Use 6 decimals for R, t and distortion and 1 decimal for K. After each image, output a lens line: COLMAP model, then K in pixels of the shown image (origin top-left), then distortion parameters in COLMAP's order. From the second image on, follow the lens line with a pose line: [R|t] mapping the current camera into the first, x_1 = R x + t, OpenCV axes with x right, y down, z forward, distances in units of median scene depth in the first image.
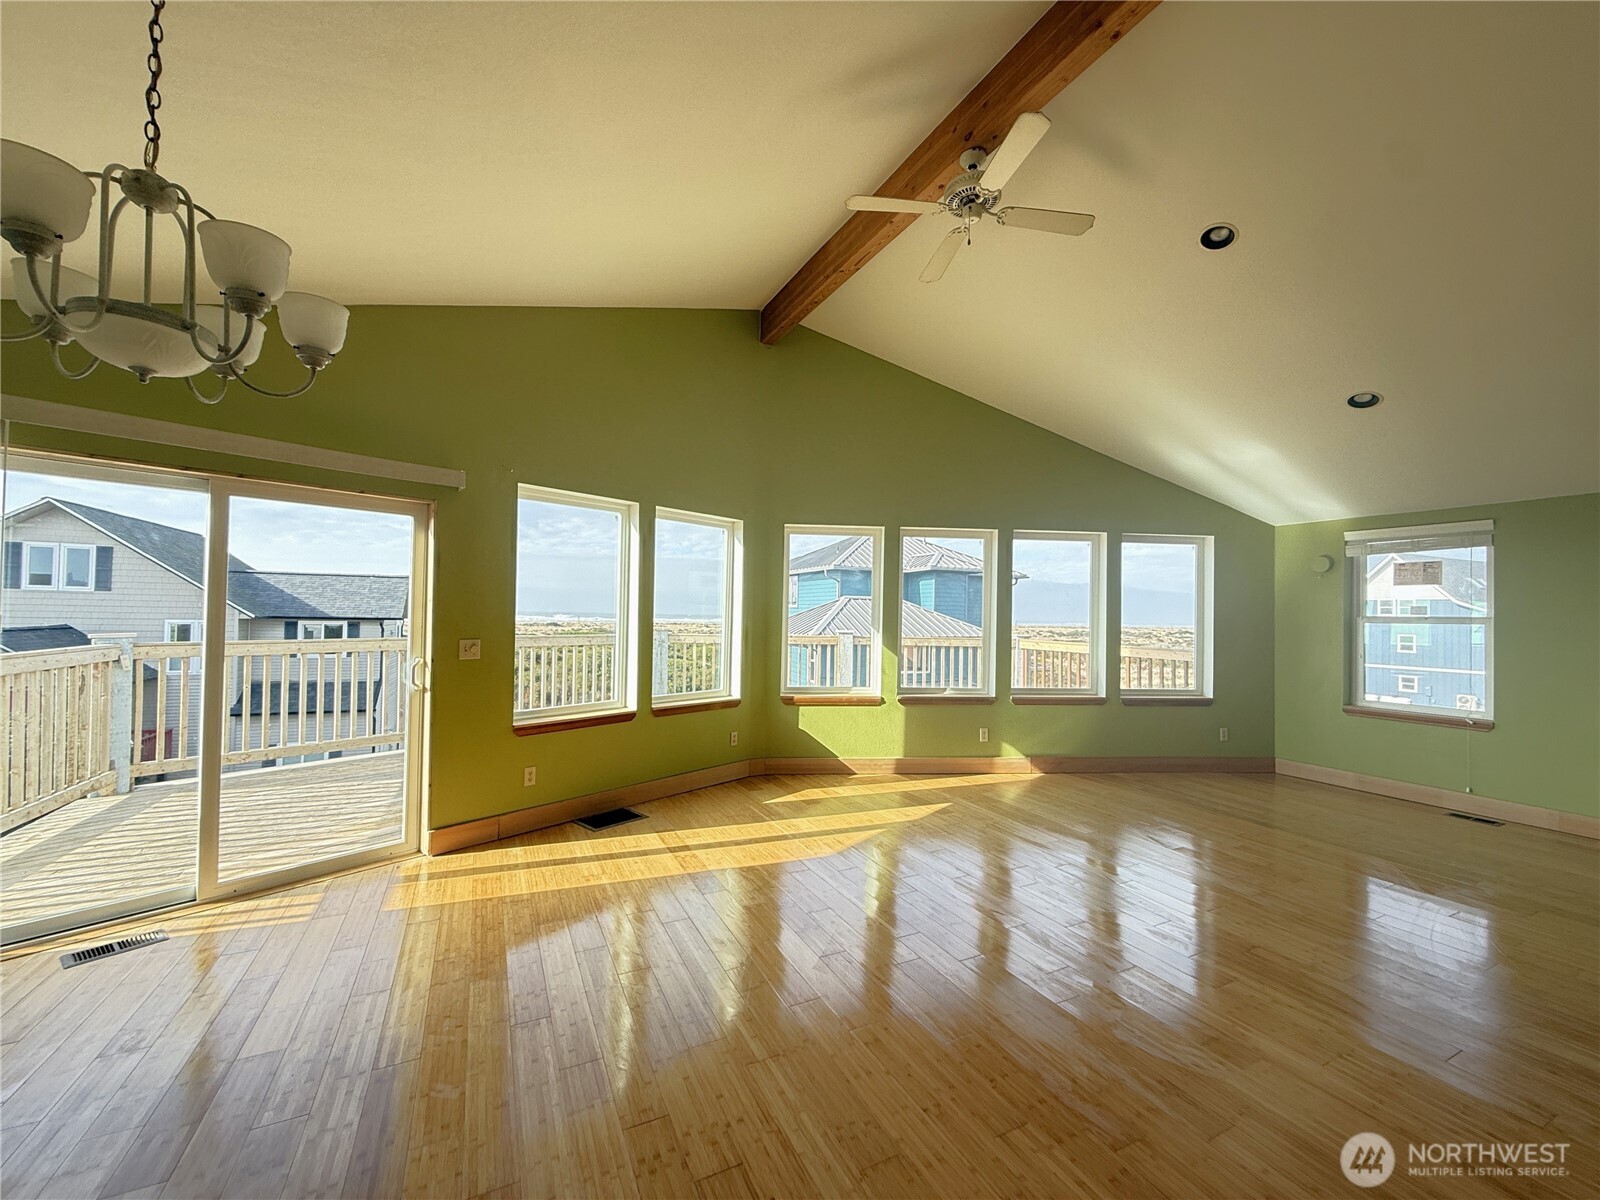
lens RADIAL K [[648.3, 0, 800.0], [0, 648.3, 600.0], [0, 0, 1]] dist [0.000697, -0.000087]
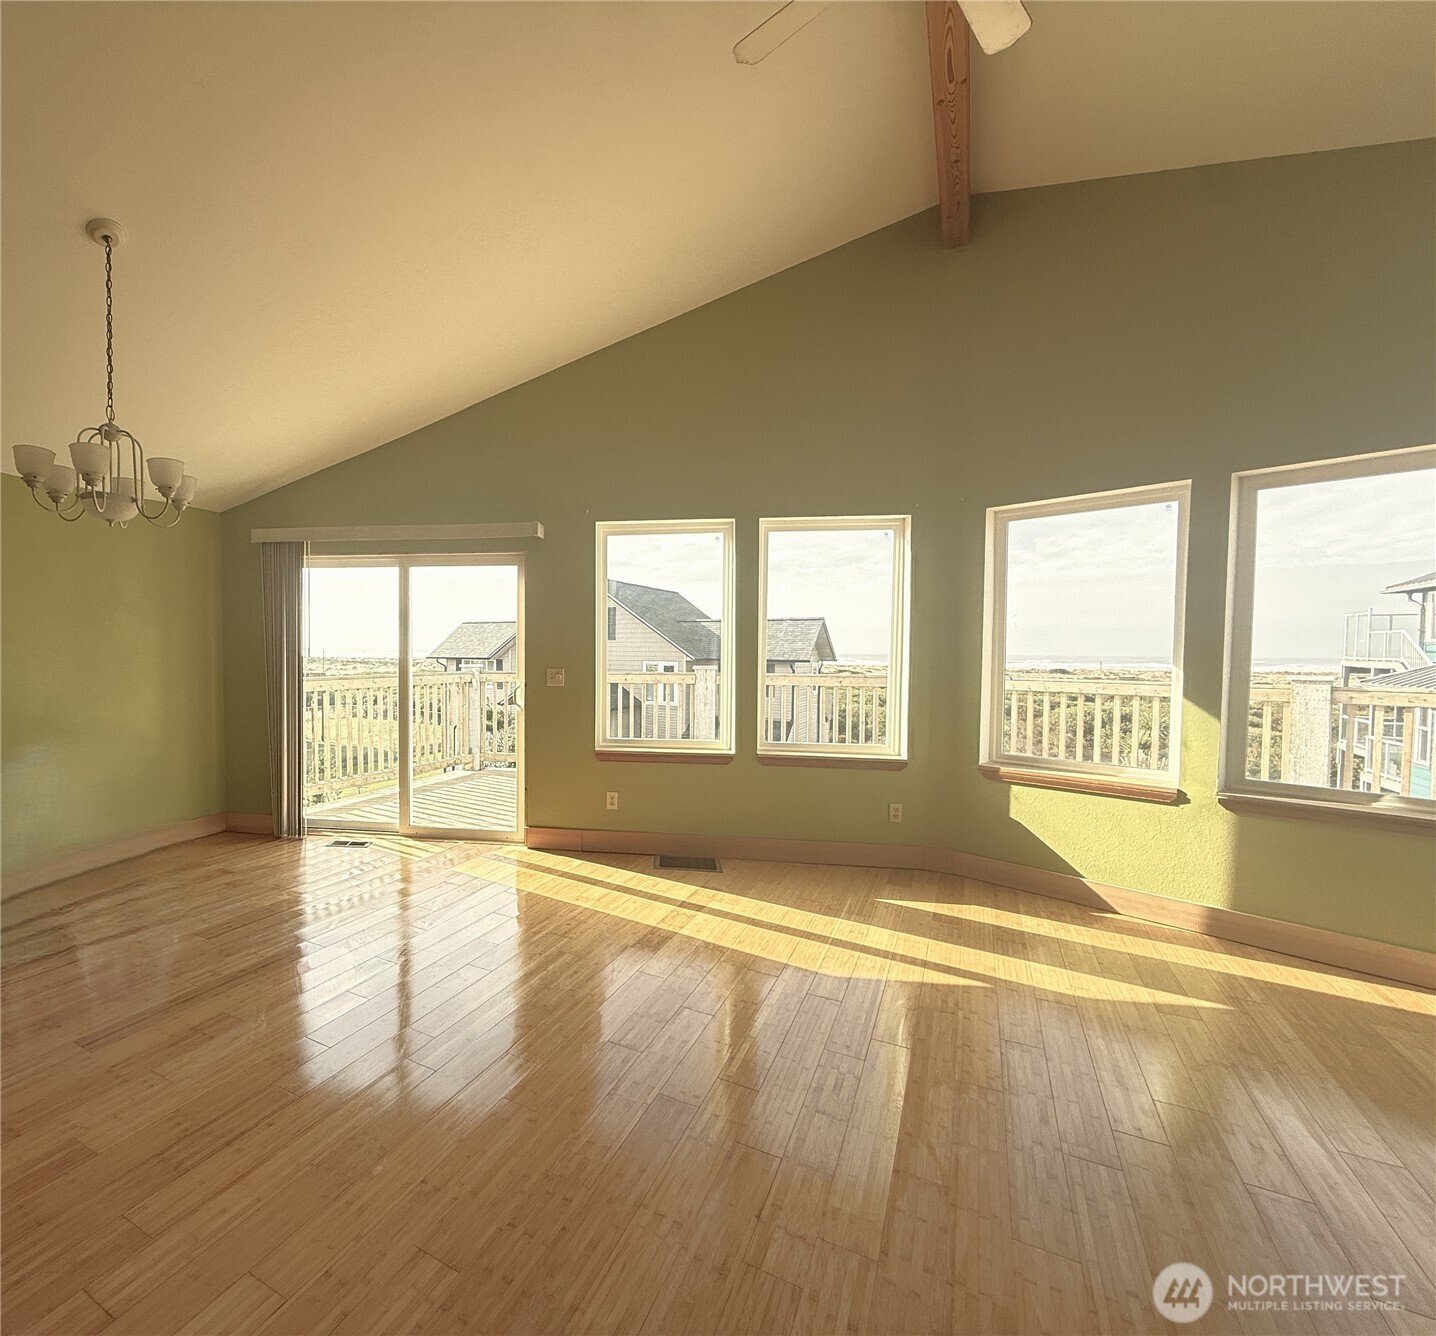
lens RADIAL K [[818.0, 0, 719.0], [0, 818.0, 684.8], [0, 0, 1]] dist [-0.002061, -0.001835]
pose [[0.517078, 0.017879, -0.855751, 0.683824], [0.019339, 0.999283, 0.032563, 0.037976], [0.855720, -0.033387, 0.516362, 0.400351]]
